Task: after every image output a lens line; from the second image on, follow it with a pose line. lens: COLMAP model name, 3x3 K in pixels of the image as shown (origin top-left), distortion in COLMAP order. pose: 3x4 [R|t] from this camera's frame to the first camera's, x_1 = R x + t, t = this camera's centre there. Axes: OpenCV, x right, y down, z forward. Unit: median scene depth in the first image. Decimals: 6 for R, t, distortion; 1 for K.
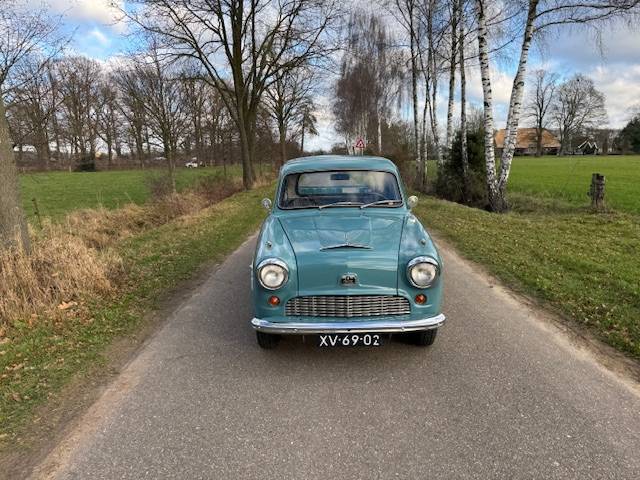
lens RADIAL K [[442.6, 0, 320.0], [0, 442.6, 240.0], [0, 0, 1]] dist [0.090122, -0.122307]
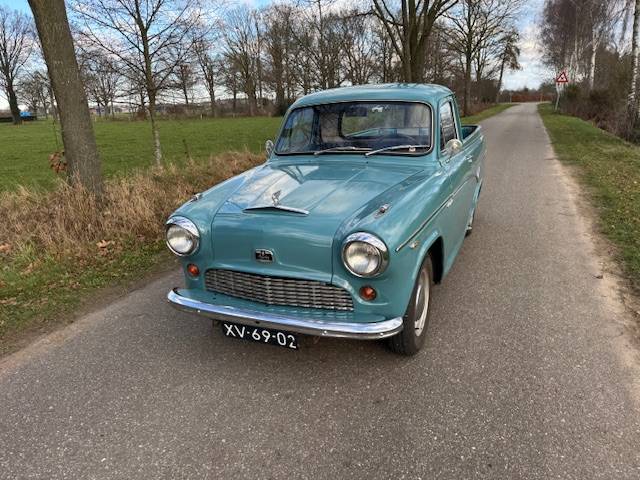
lens RADIAL K [[442.6, 0, 320.0], [0, 442.6, 240.0], [0, 0, 1]] dist [0.090122, -0.122307]
pose [[0.920789, 0.096446, -0.377951, 0.399545], [-0.049920, 0.990119, 0.131042, -0.032626], [0.386855, -0.101794, 0.916505, 0.351127]]
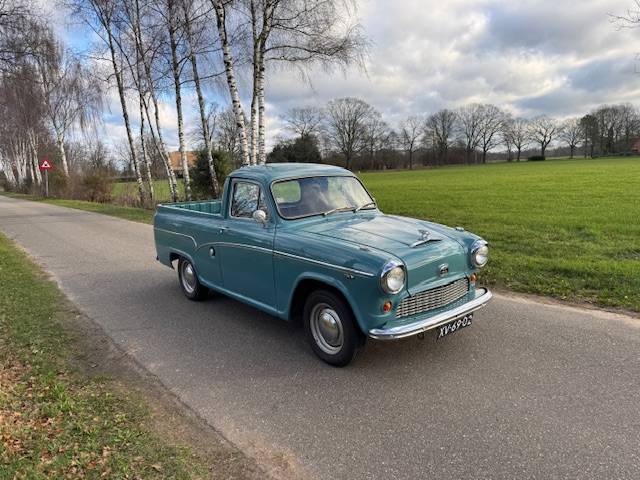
lens RADIAL K [[442.6, 0, 320.0], [0, 442.6, 240.0], [0, 0, 1]] dist [0.090122, -0.122307]
pose [[0.768366, -0.116692, 0.629283, -0.784120], [0.147197, 0.989100, 0.003684, -0.027868], [-0.622854, 0.089798, 0.777167, 0.330841]]
